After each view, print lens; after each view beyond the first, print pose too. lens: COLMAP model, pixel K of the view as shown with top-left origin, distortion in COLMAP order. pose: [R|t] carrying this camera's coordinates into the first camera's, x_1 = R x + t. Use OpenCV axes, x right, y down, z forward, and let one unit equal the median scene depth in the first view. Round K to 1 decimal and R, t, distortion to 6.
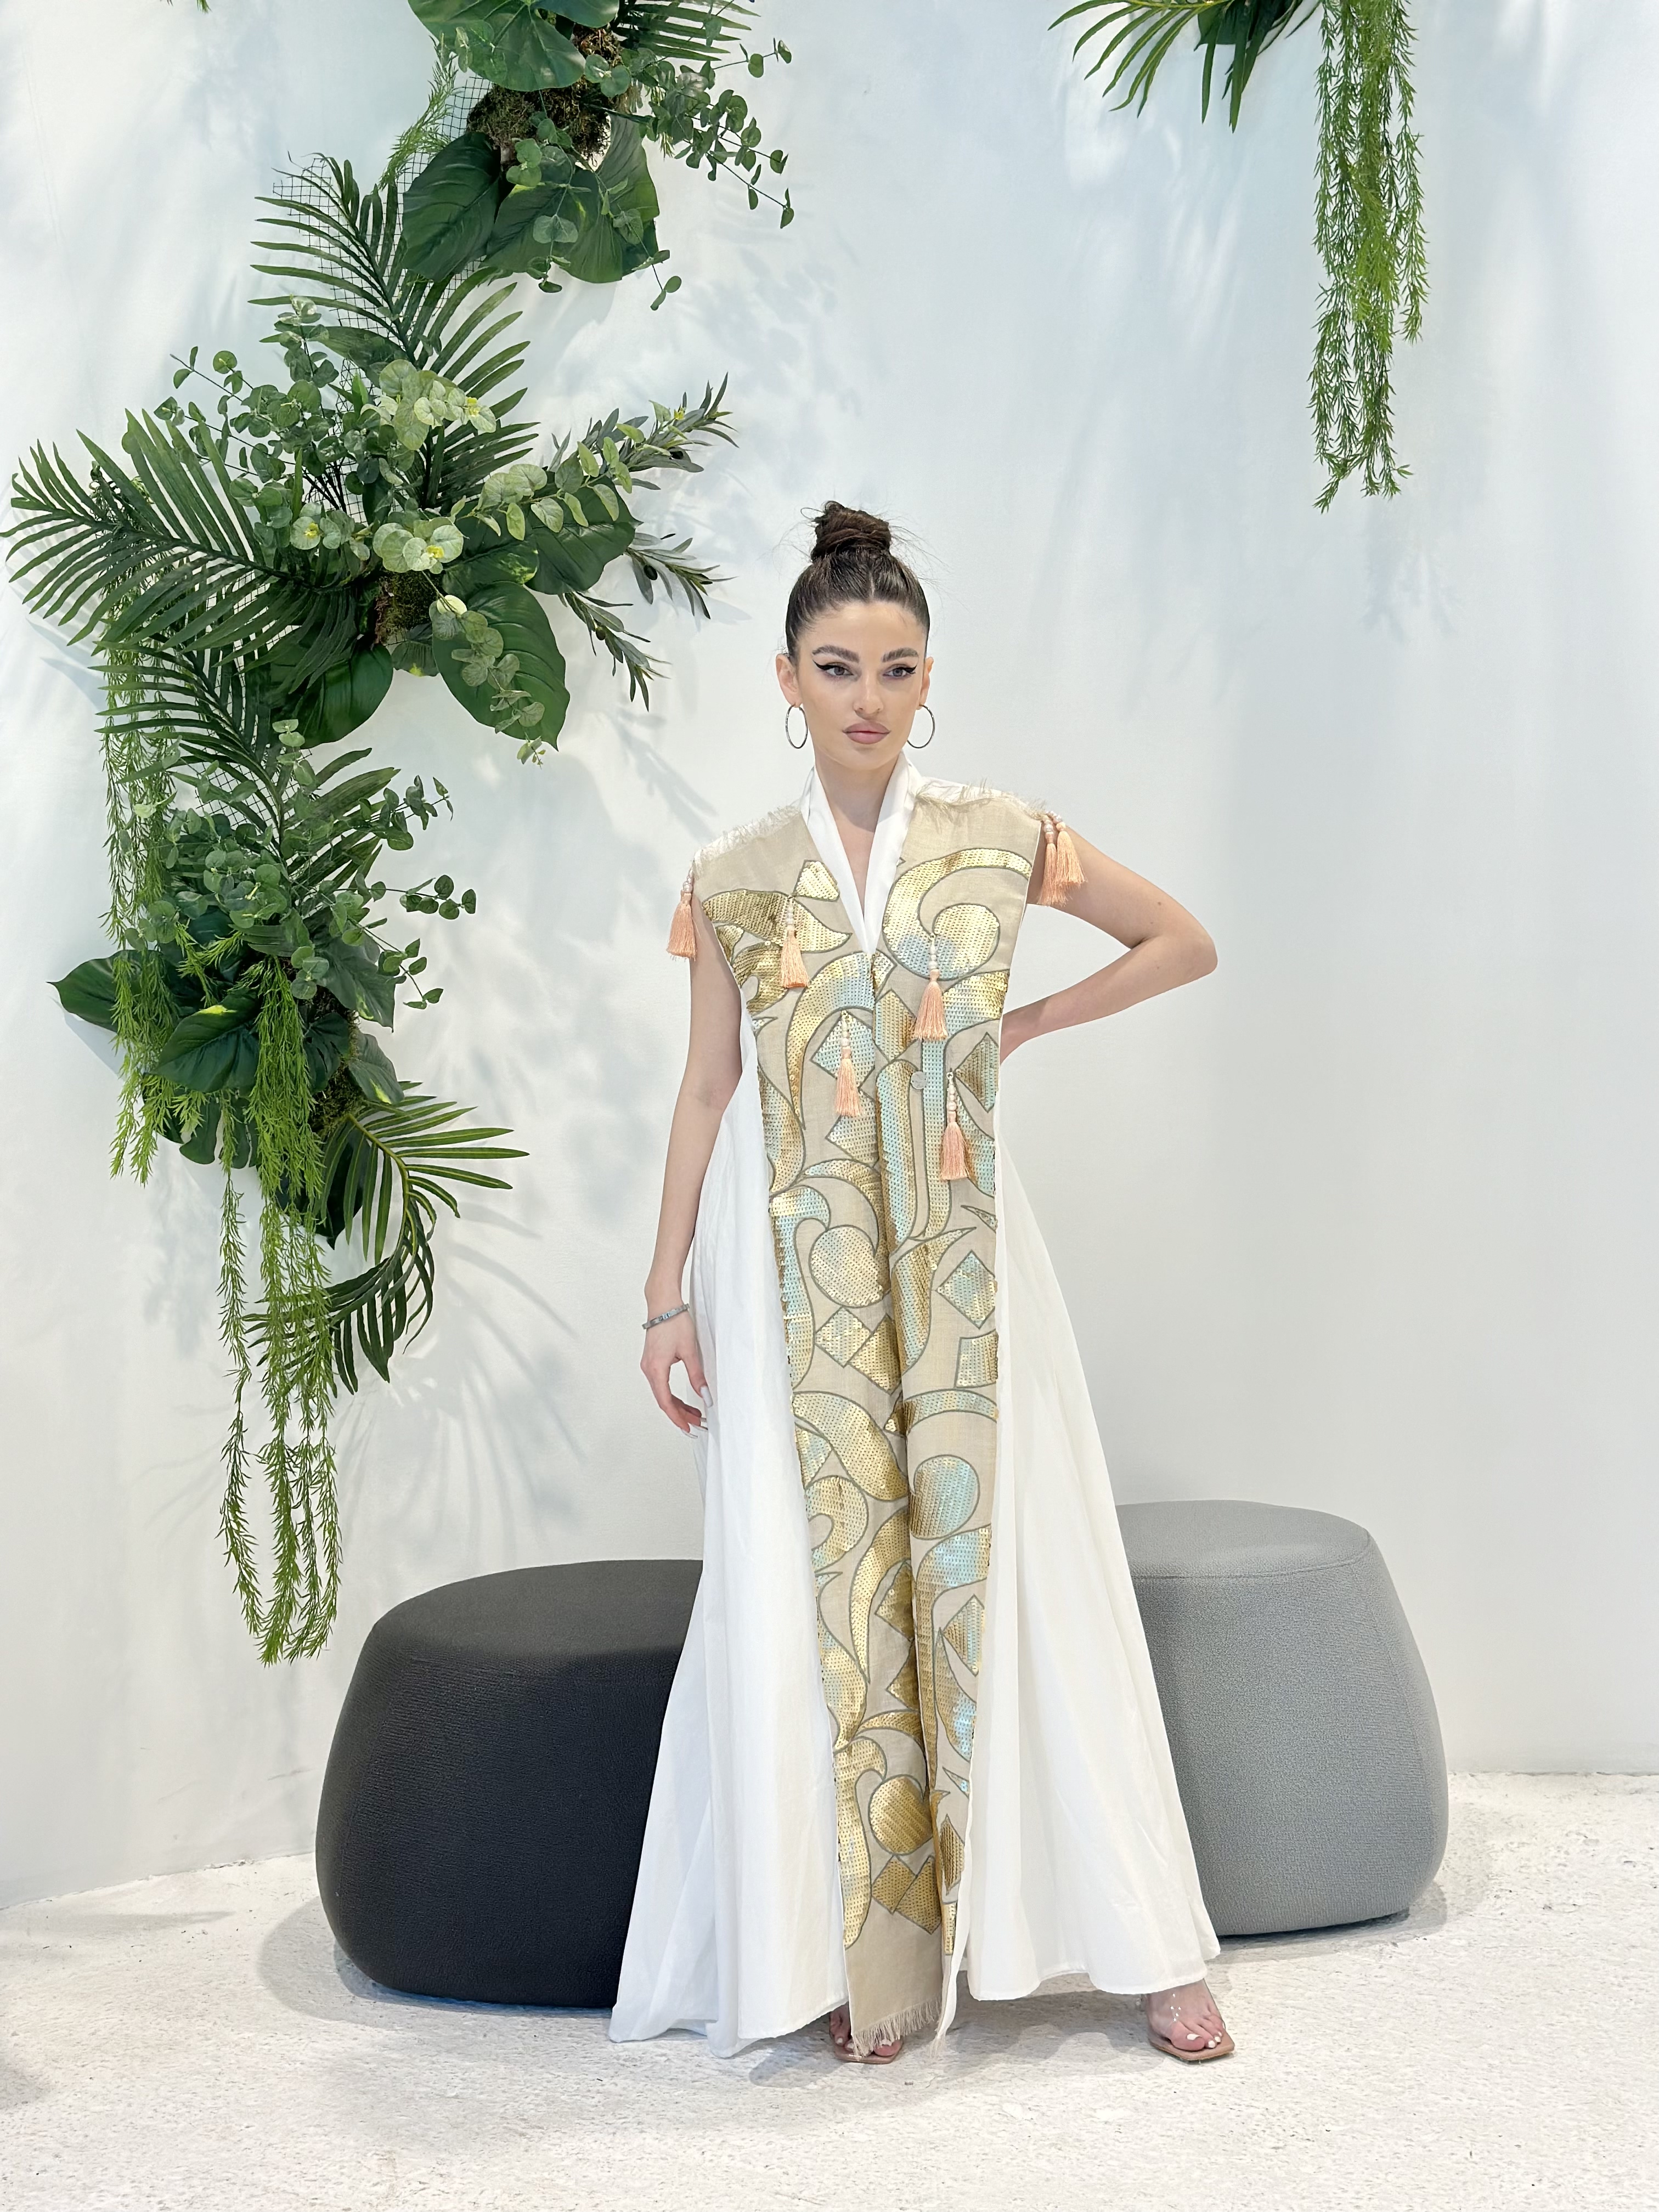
lens RADIAL K [[3107.0, 0, 813.0], [0, 3107.0, 1113.0], [0, 0, 1]] dist [0.079655, 0.000000]
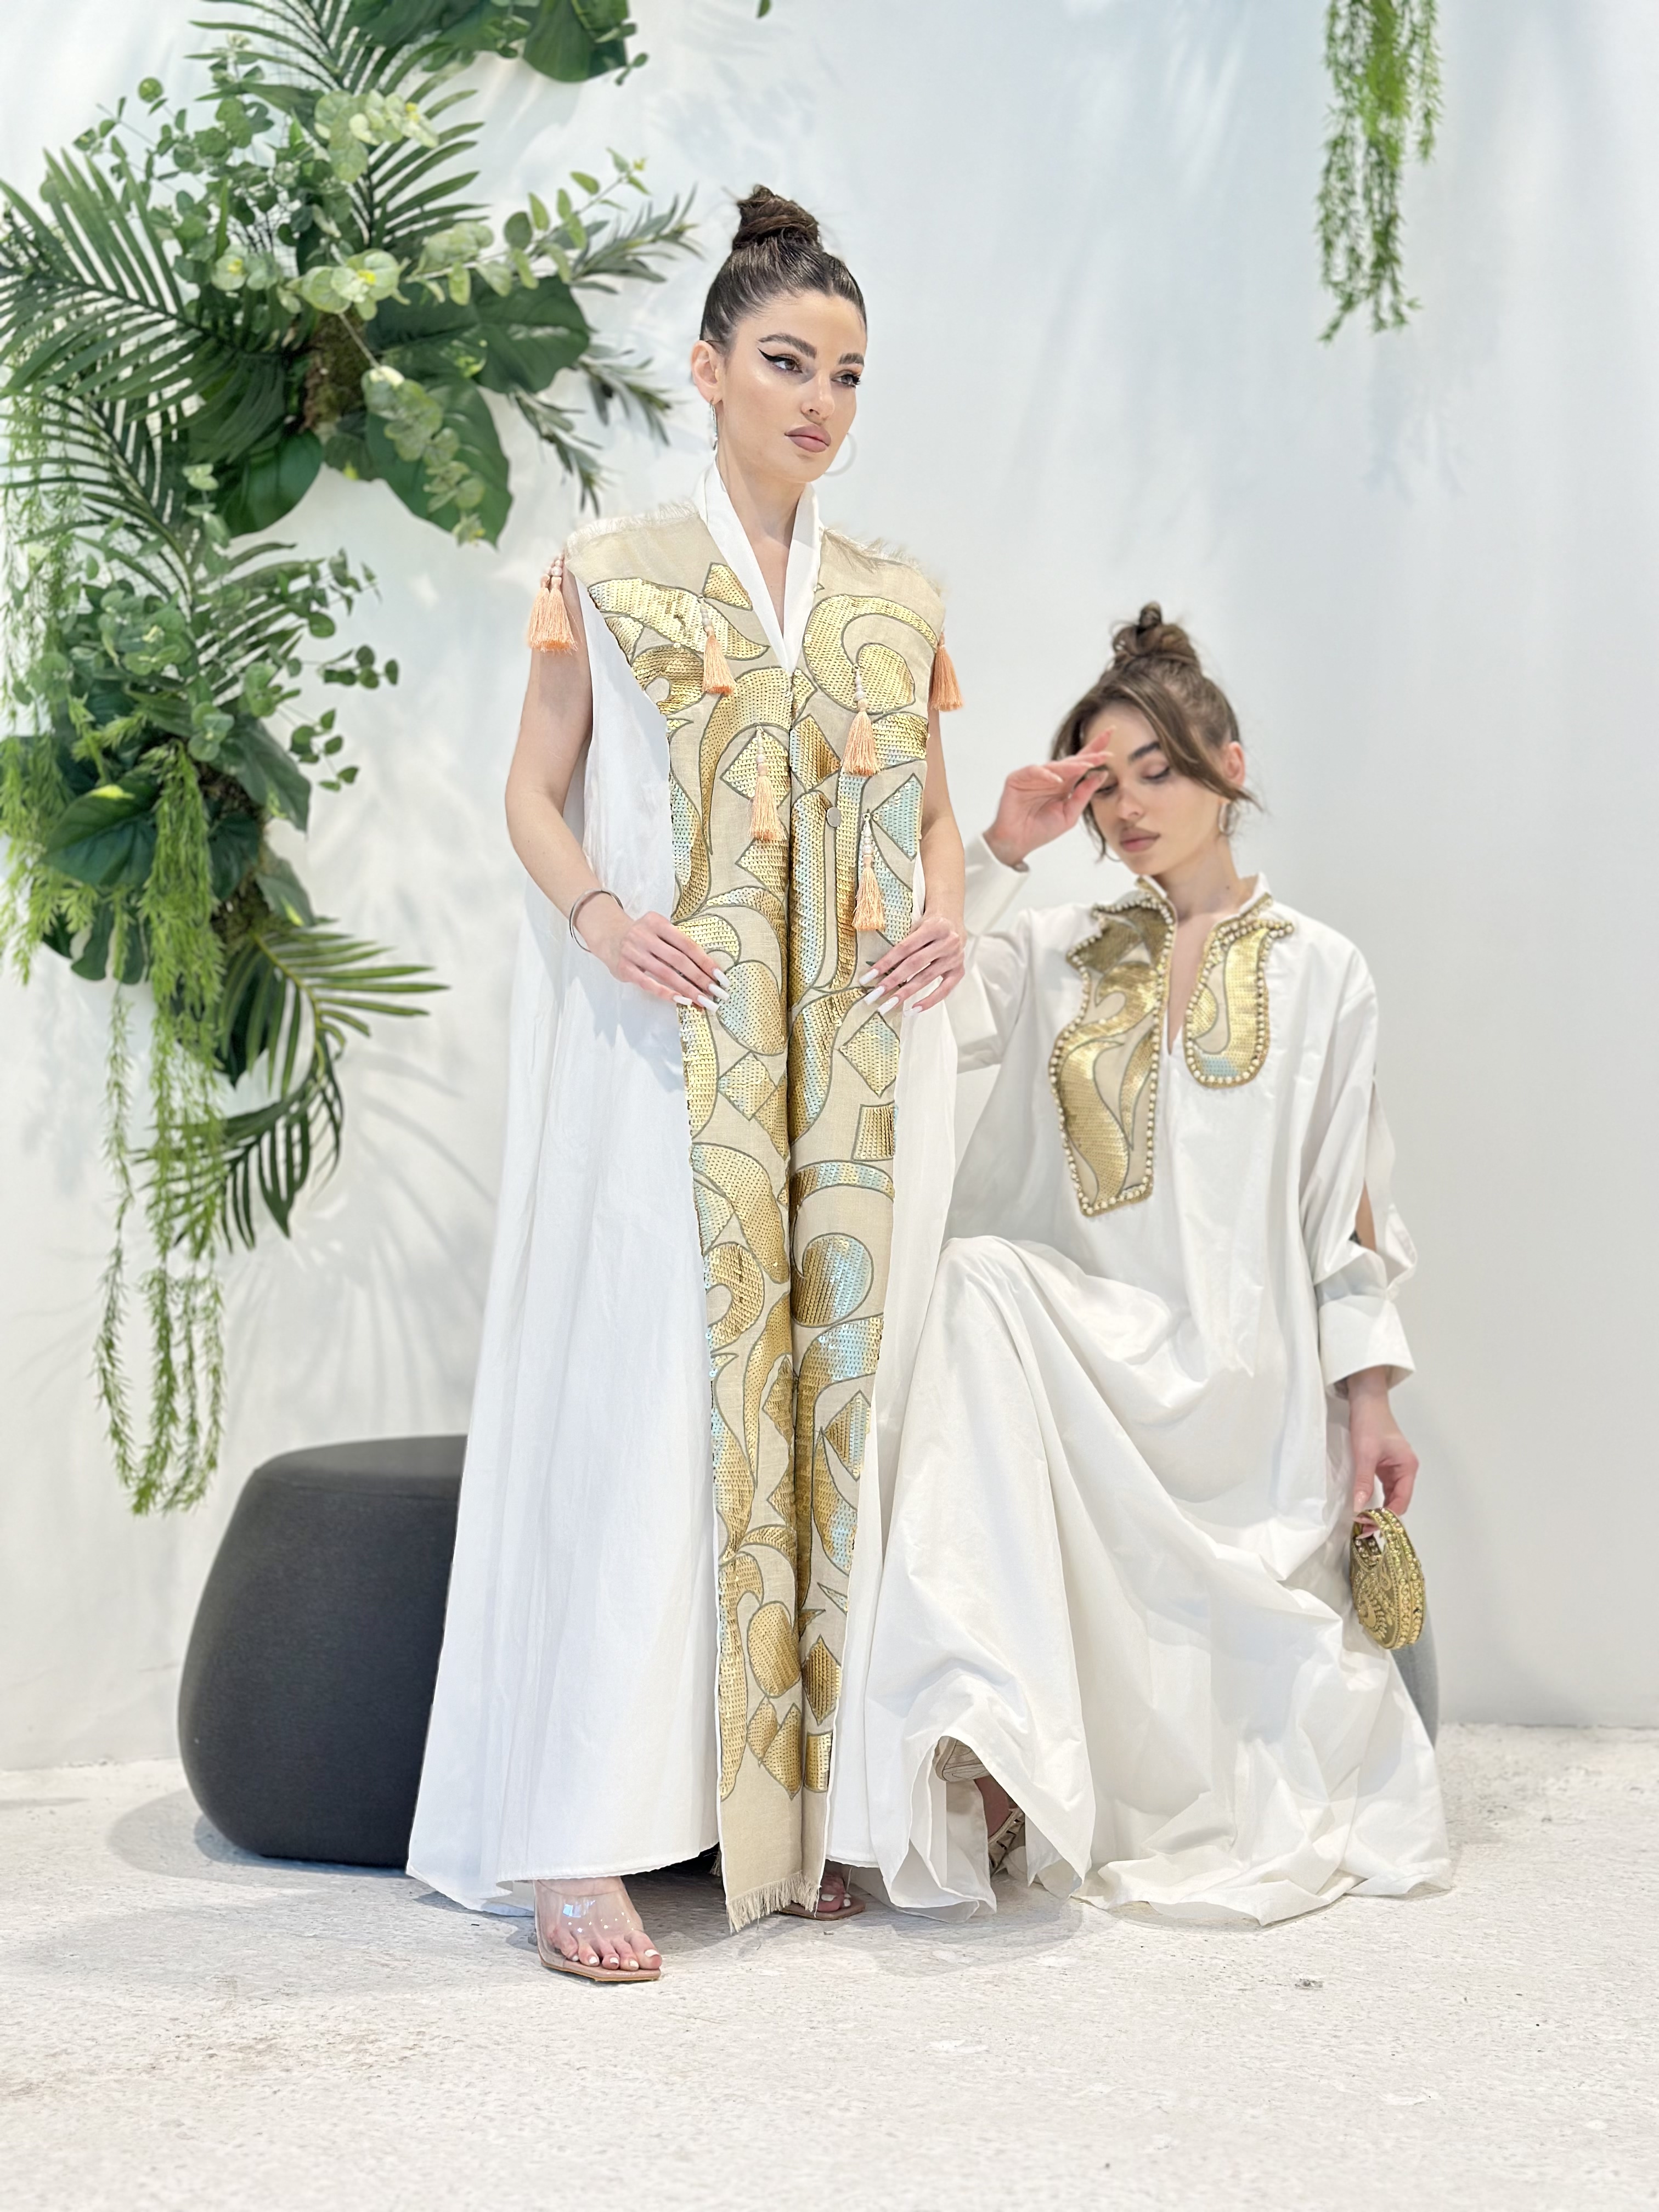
lens RADIAL K [[3107.0, 0, 822.2], [0, 3107.0, 1122.5], [0, 0, 1]] dist [0.079655, 0.000000]
pose [[0.999490, 0.030603, 0.009107, 0.011291], [-0.029856, 0.996871, -0.073195, 0.120492], [-0.011319, 0.072886, 0.997276, 0.087003]]
